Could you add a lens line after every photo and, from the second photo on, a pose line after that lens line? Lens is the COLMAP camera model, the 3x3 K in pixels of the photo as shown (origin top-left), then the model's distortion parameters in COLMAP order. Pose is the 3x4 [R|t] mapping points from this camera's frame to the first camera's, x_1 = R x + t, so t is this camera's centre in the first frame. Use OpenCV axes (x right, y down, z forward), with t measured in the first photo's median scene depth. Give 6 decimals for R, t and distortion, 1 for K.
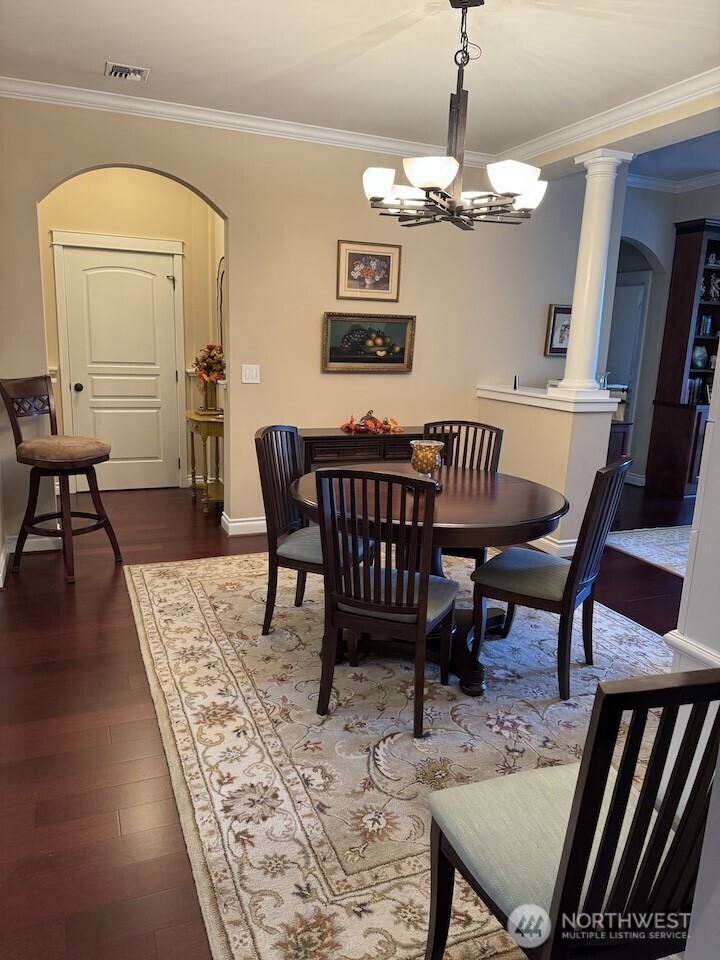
lens RADIAL K [[676.9, 0, 362.6], [0, 676.9, 477.6], [0, 0, 1]] dist [0.069404, -0.059543]
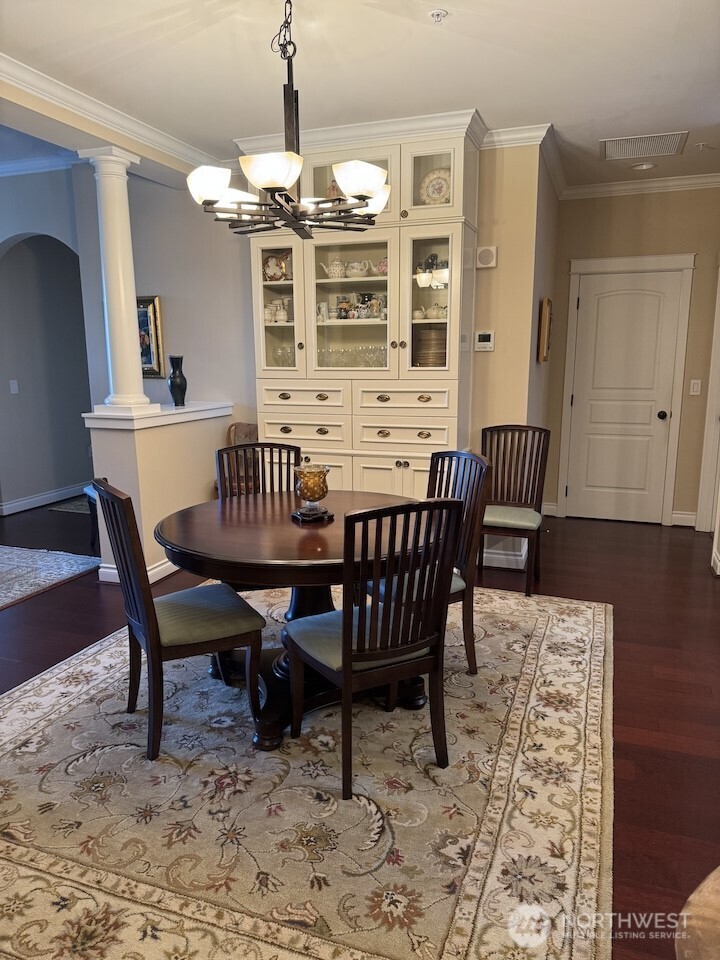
lens RADIAL K [[676.9, 0, 357.0], [0, 676.9, 476.6], [0, 0, 1]] dist [0.069404, -0.059543]
pose [[-0.723257, -0.165467, 0.670463, -0.612028], [0.121774, 0.925098, 0.359673, -0.396121], [-0.679758, 0.341781, -0.648934, 1.686334]]
